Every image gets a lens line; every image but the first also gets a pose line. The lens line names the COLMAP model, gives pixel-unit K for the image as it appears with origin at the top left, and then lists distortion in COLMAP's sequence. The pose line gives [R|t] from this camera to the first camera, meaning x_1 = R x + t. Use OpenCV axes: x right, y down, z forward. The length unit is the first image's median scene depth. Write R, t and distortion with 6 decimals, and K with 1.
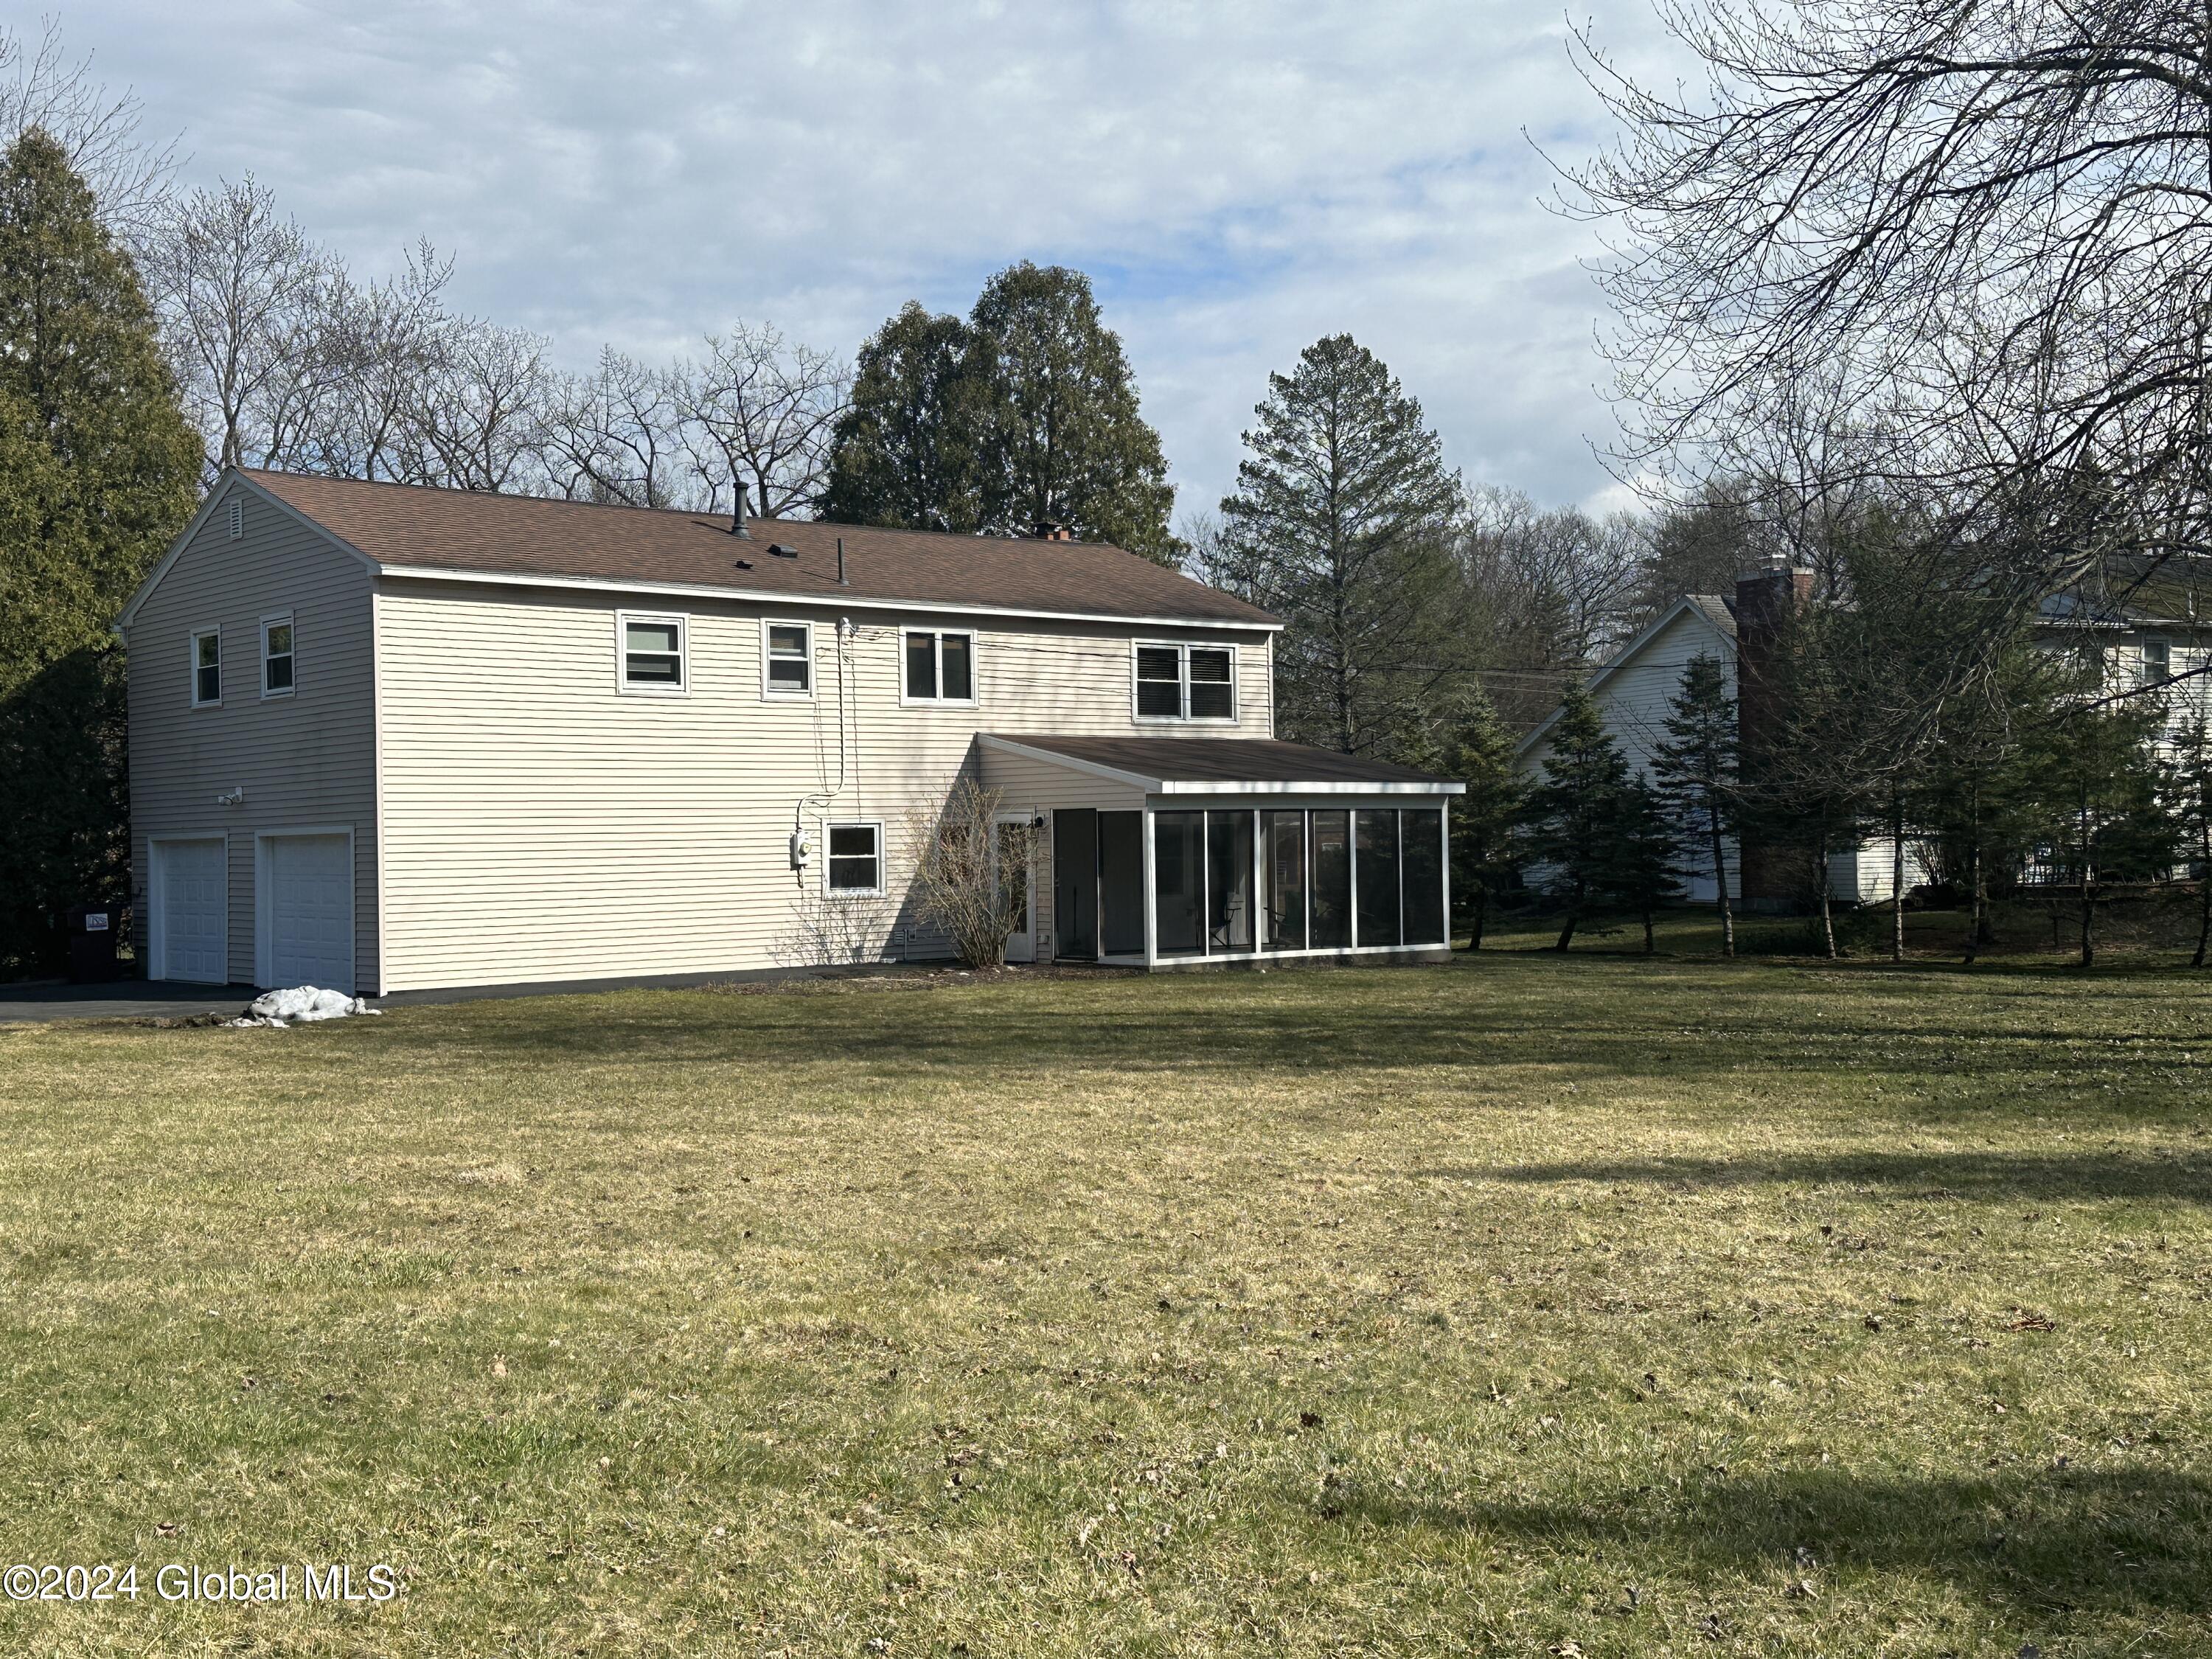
lens RADIAL K [[2430.5, 0, 1113.5], [0, 2430.5, 838.8], [0, 0, 1]] dist [0.102365, 0.000000]
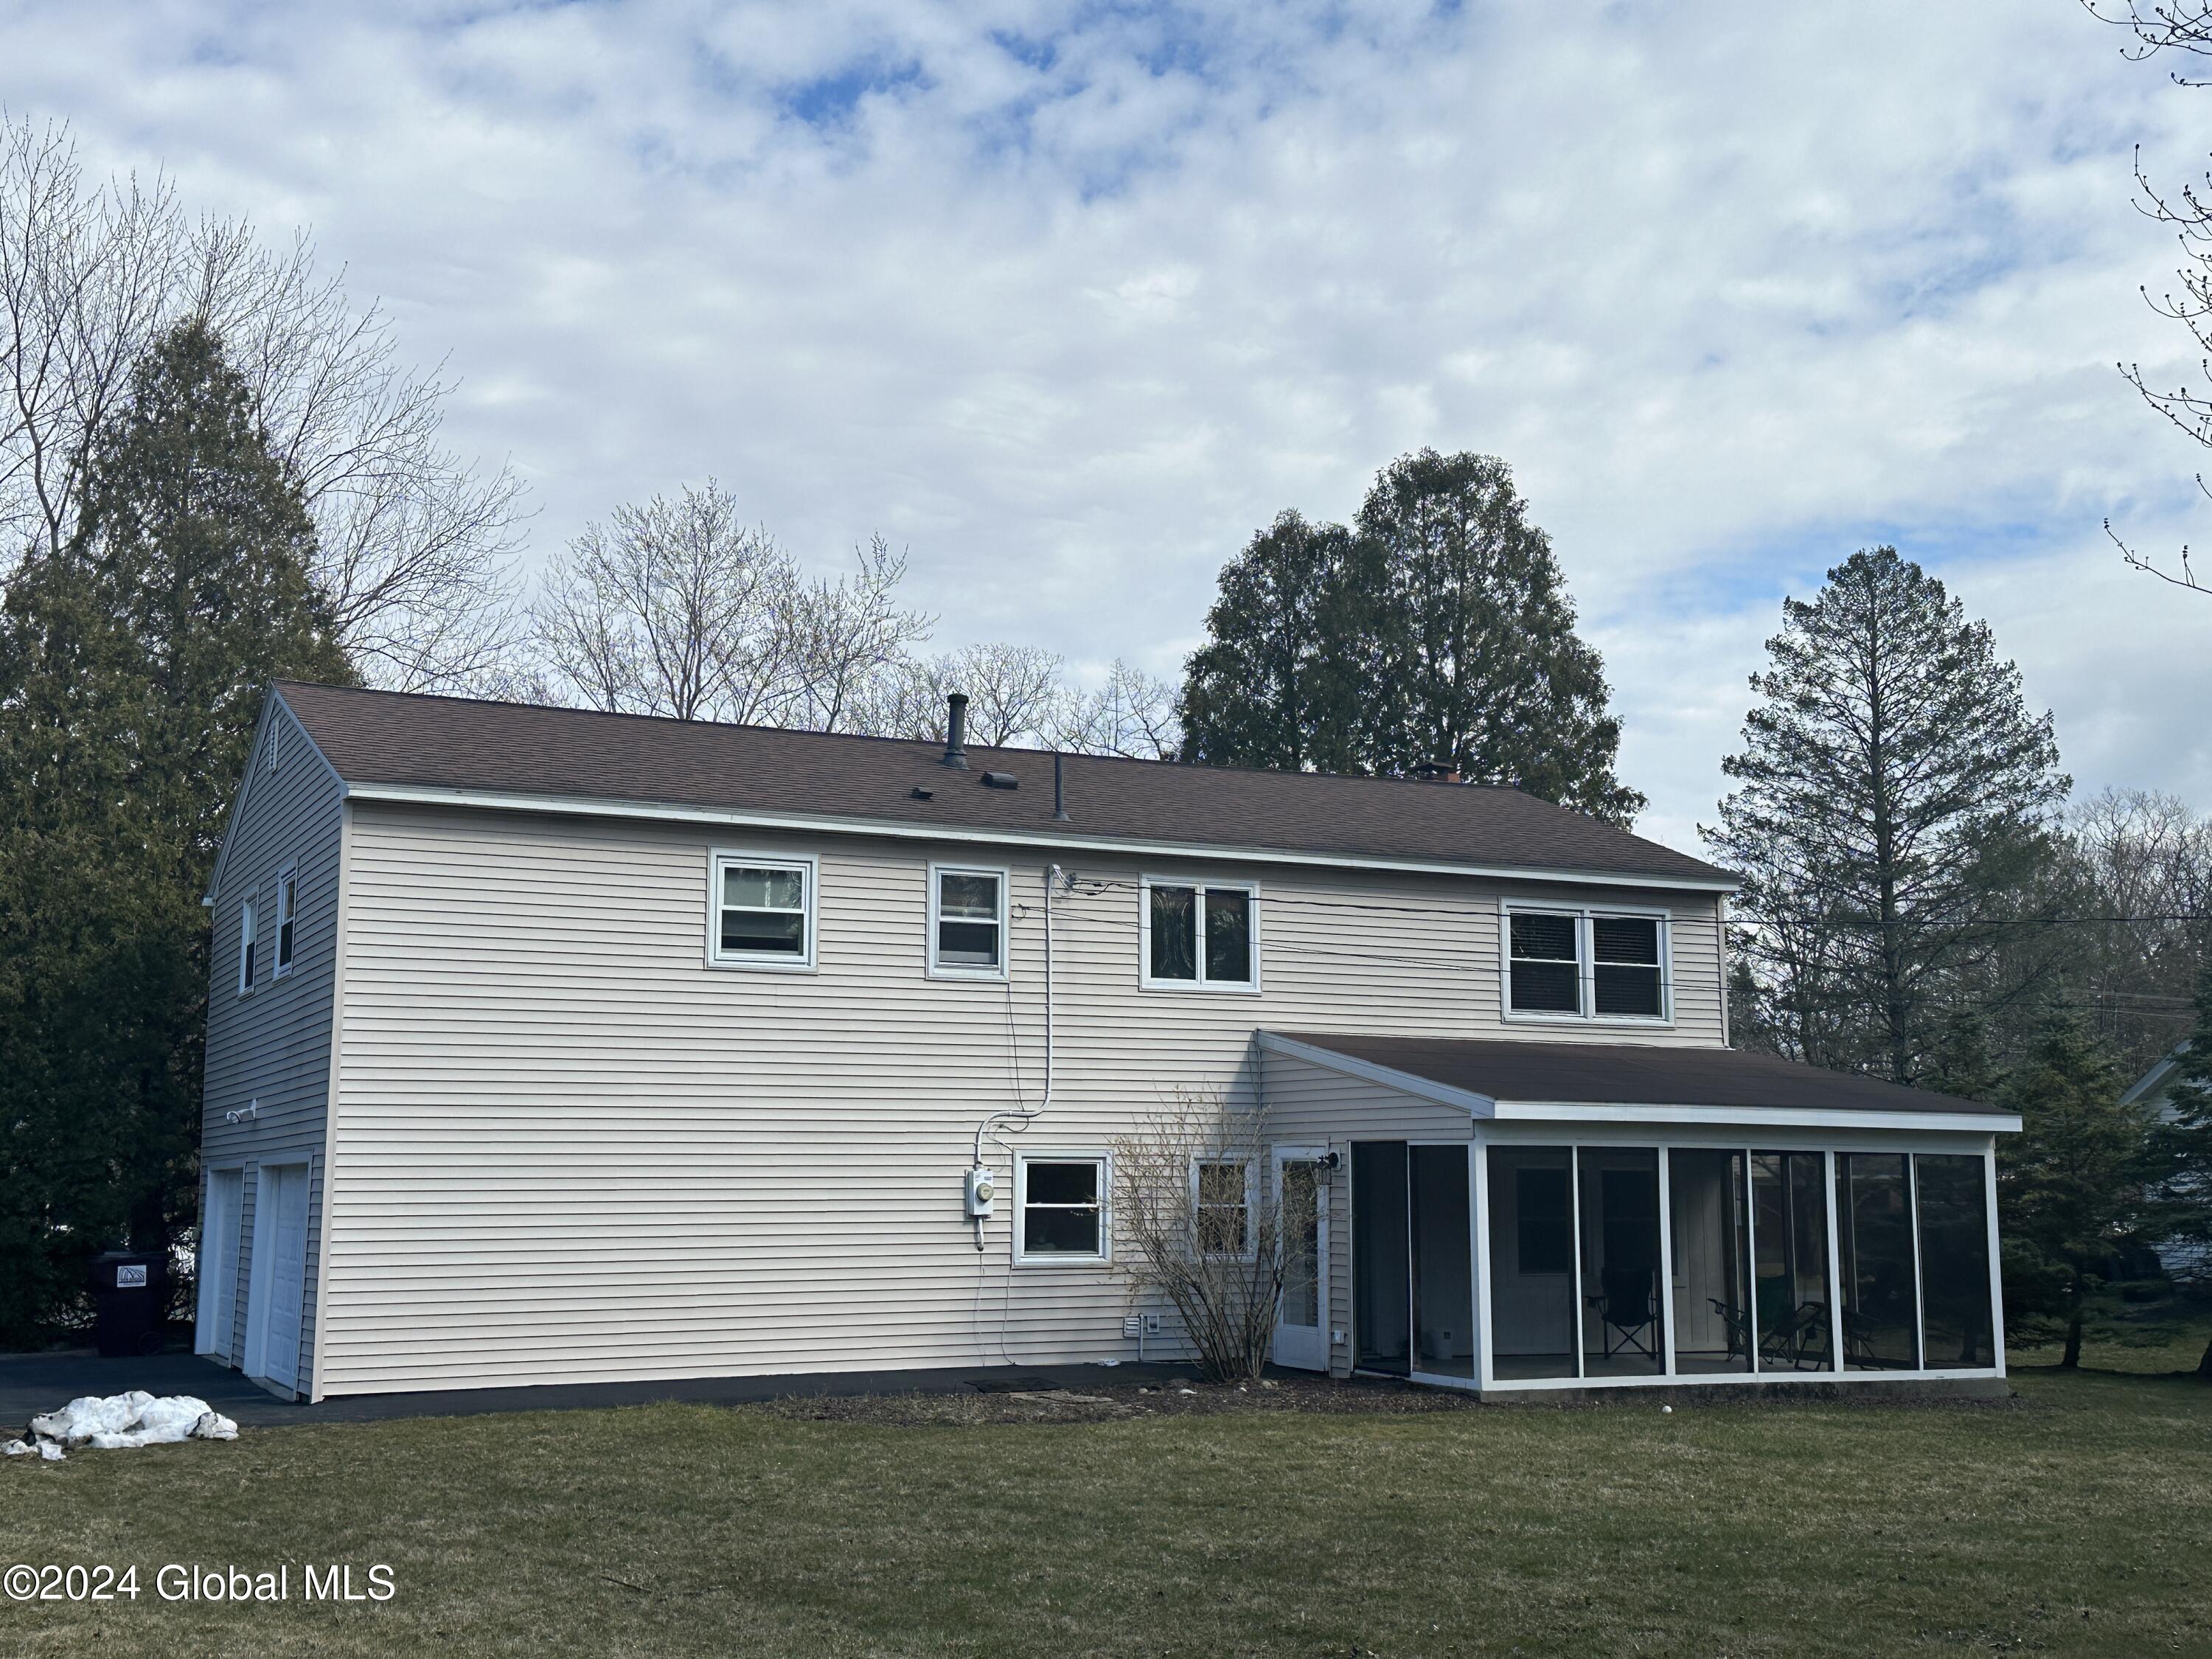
lens RADIAL K [[2430.5, 0, 1058.8], [0, 2430.5, 857.5], [0, 0, 1]] dist [0.102365, 0.000000]
pose [[0.965187, -0.015280, -0.261114, 0.067467], [-0.019033, 0.991543, -0.128377, -0.001815], [0.260868, 0.128878, 0.956733, 0.289905]]
